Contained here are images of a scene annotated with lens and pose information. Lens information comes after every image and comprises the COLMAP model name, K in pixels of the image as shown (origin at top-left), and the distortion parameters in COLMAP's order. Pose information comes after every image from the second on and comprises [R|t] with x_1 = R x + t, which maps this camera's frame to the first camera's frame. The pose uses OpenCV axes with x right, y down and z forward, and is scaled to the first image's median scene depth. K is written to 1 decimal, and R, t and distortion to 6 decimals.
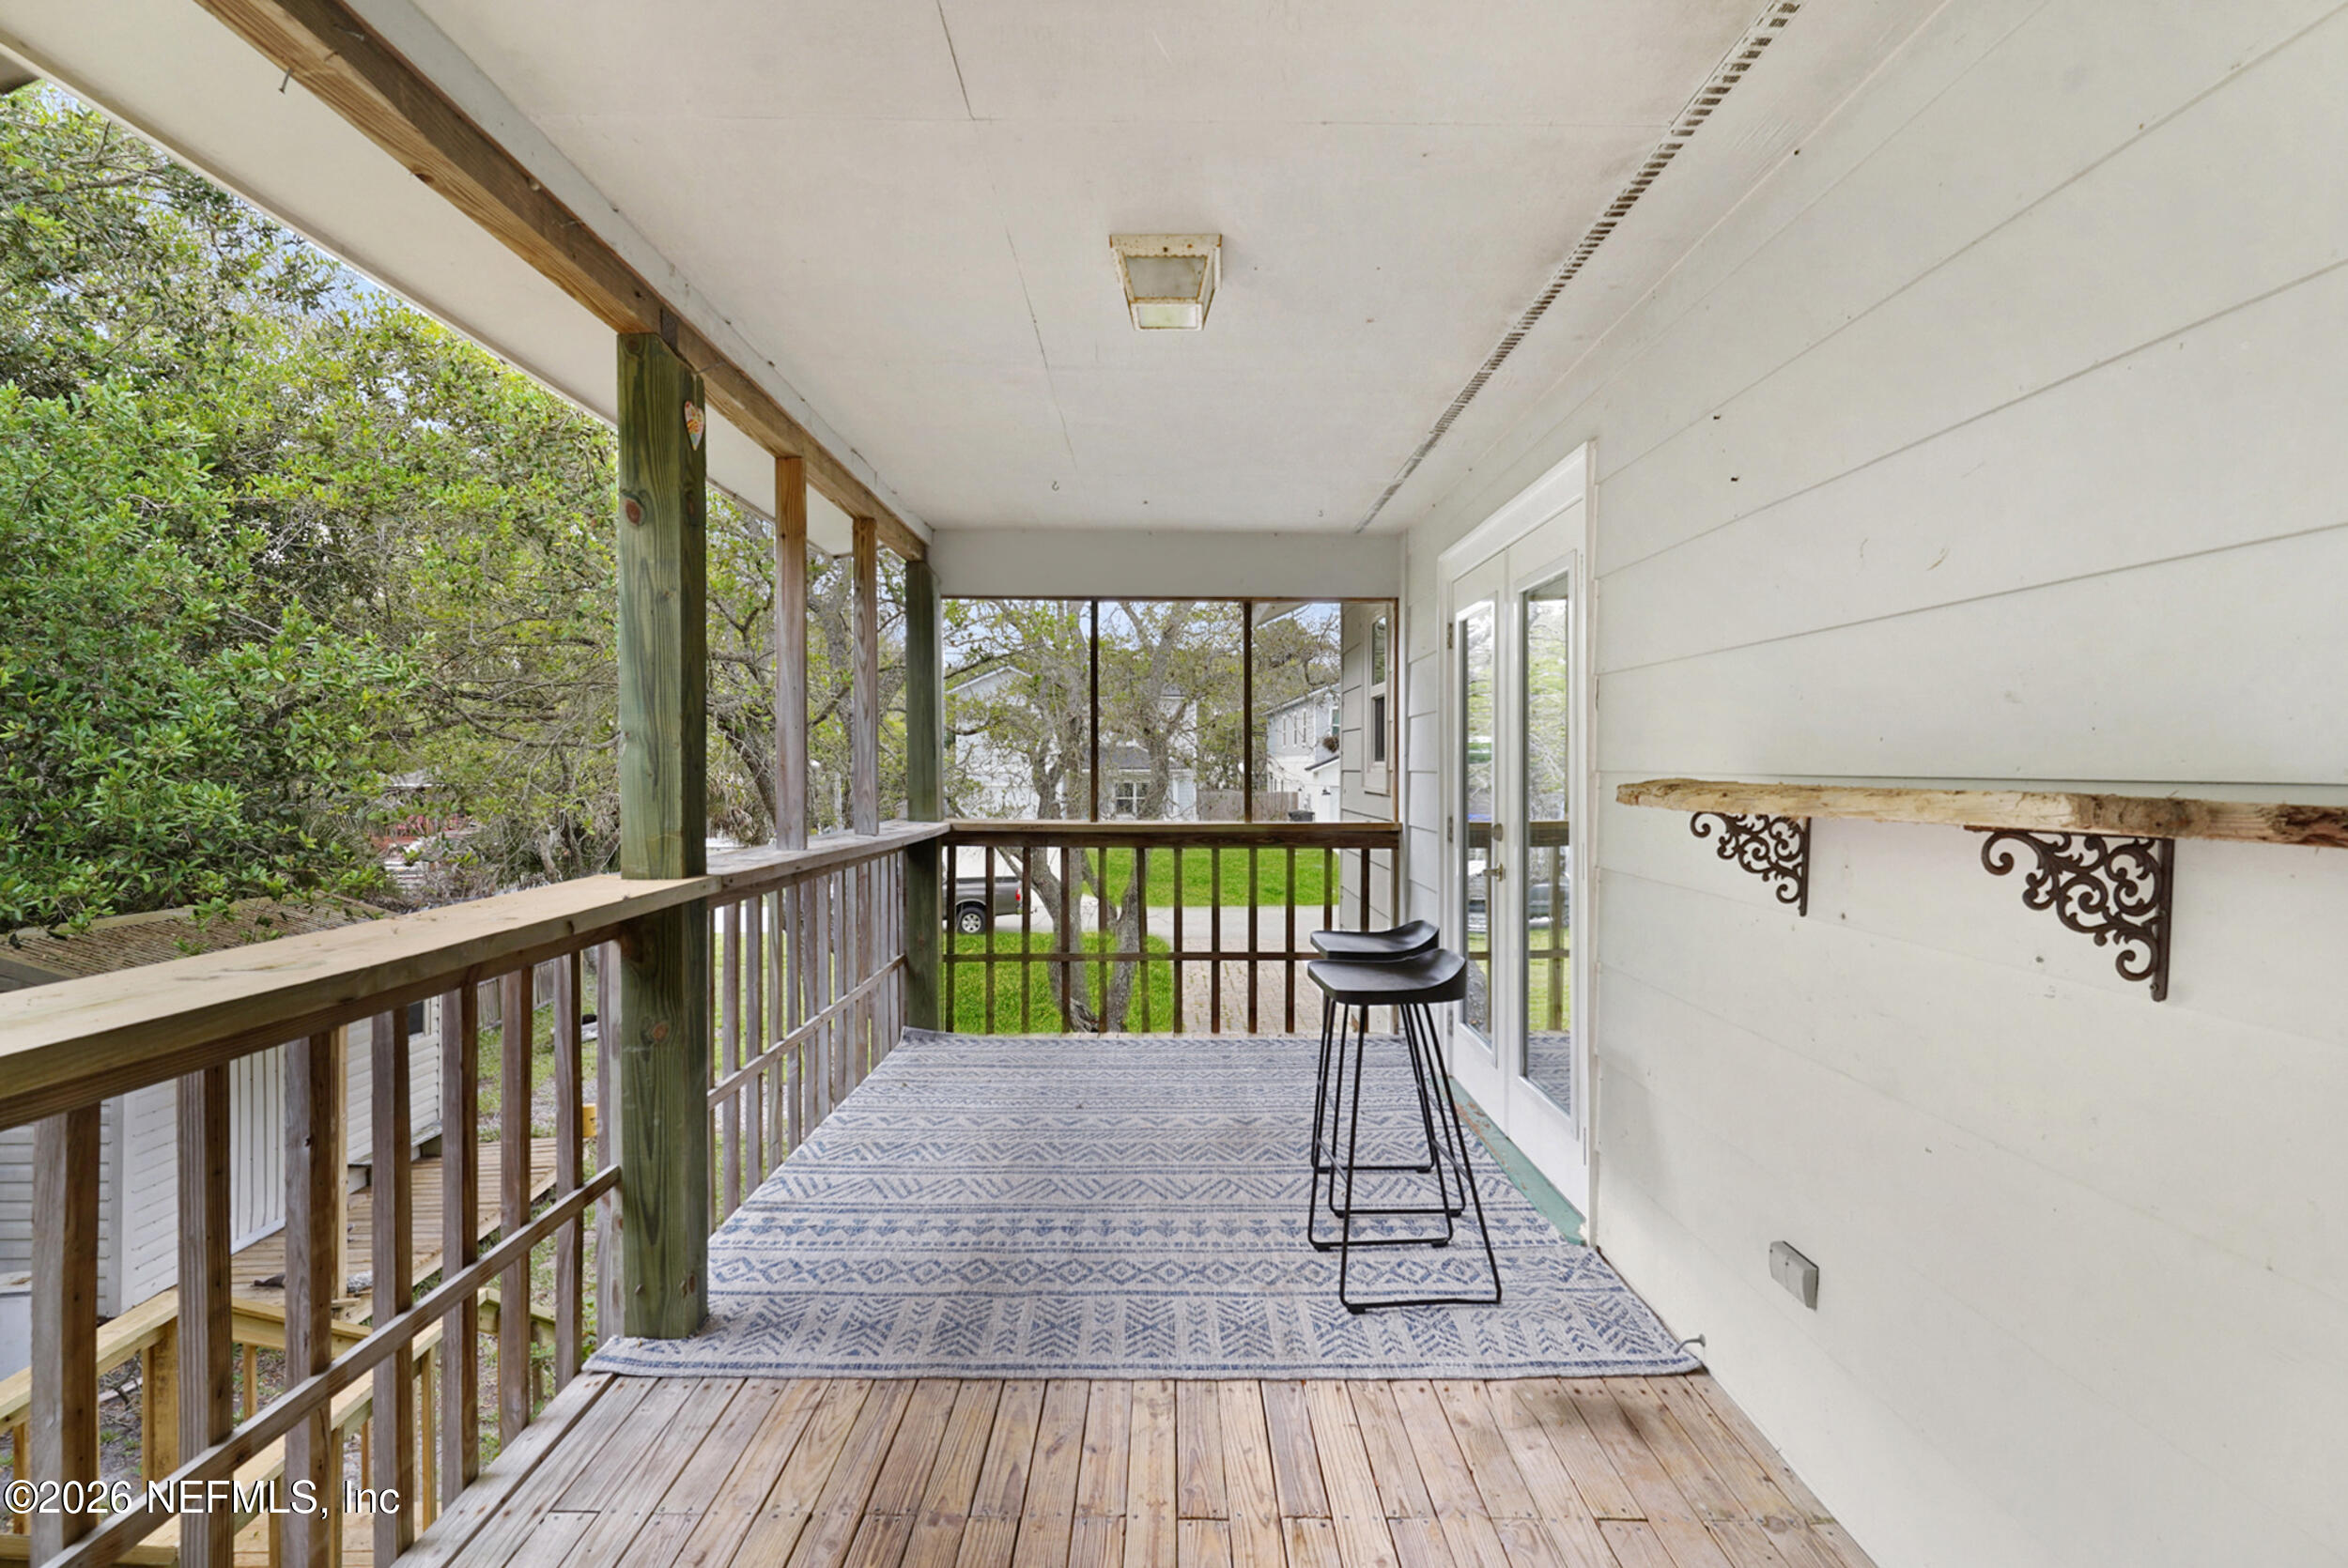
lens RADIAL K [[1153.0, 0, 1173.1], [0, 1153.0, 777.0], [0, 0, 1]] dist [0.000331, 0.000051]
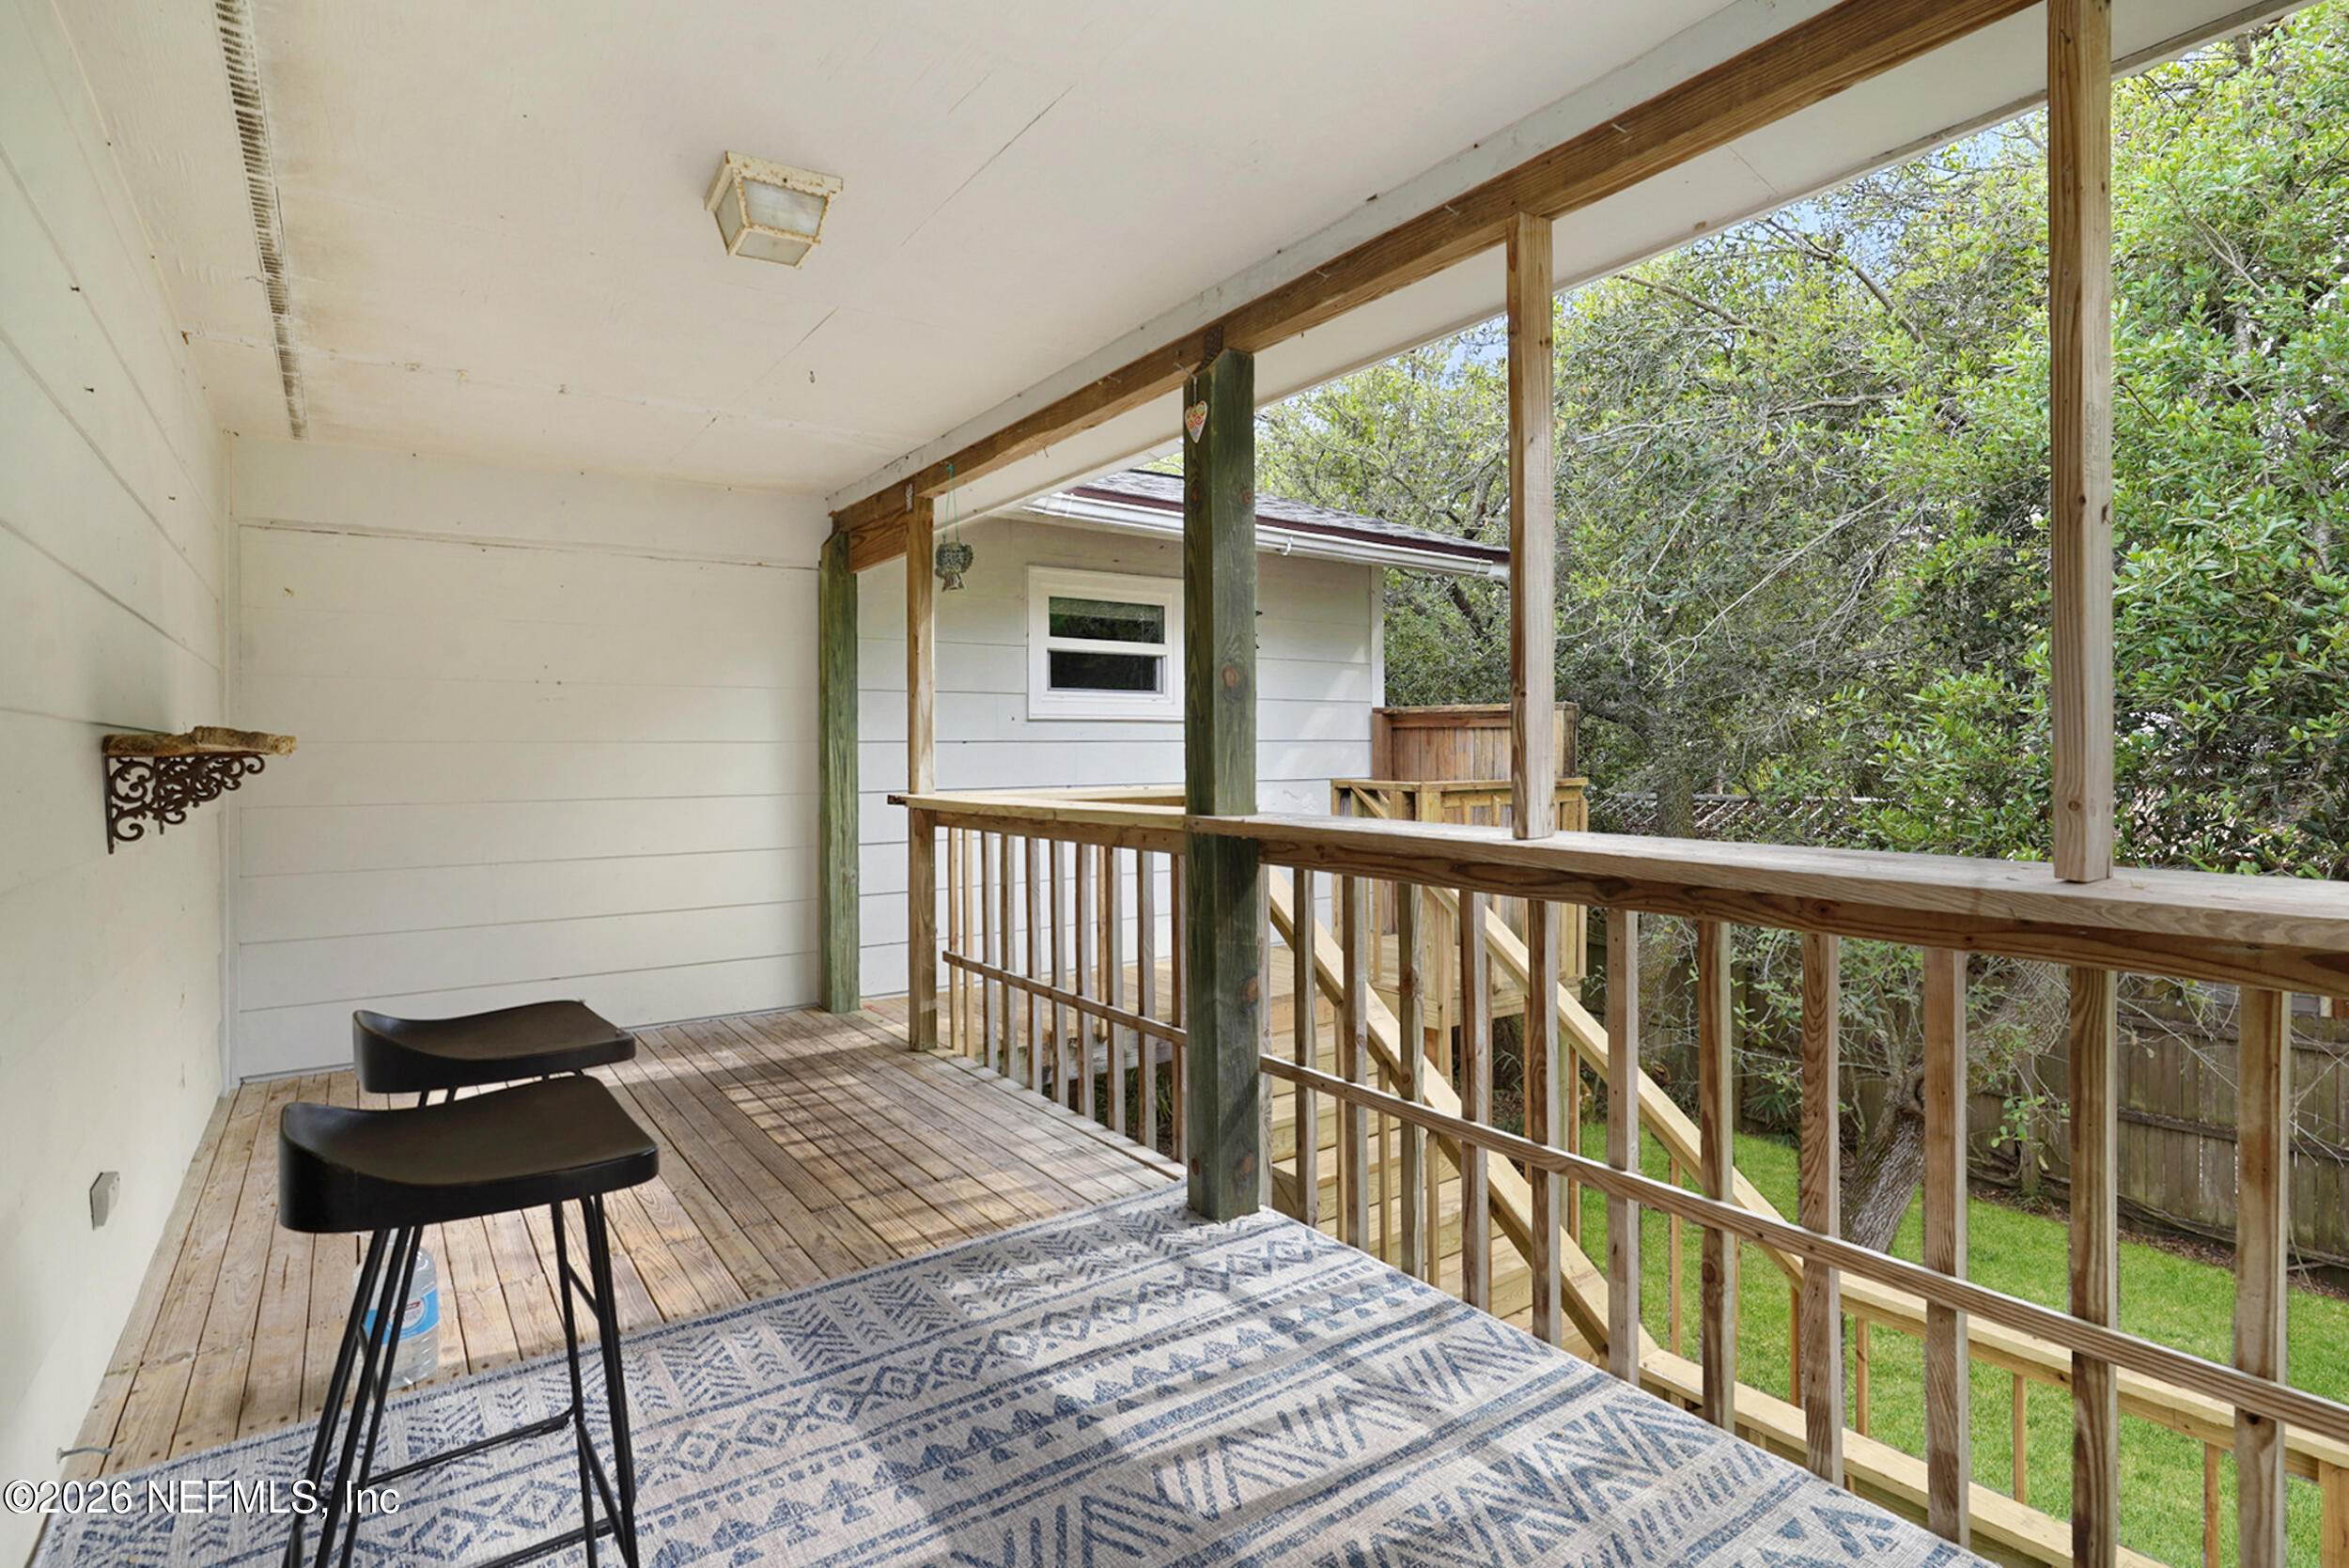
lens RADIAL K [[1153.6, 0, 1172.7], [0, 1153.6, 775.0], [0, 0, 1]] dist [0.000331, 0.000051]
pose [[-0.821630, 0.016363, -0.569786, 0.209767], [0.004606, 0.999746, 0.022068, 0.011561], [0.570003, 0.015508, -0.821497, 1.548618]]
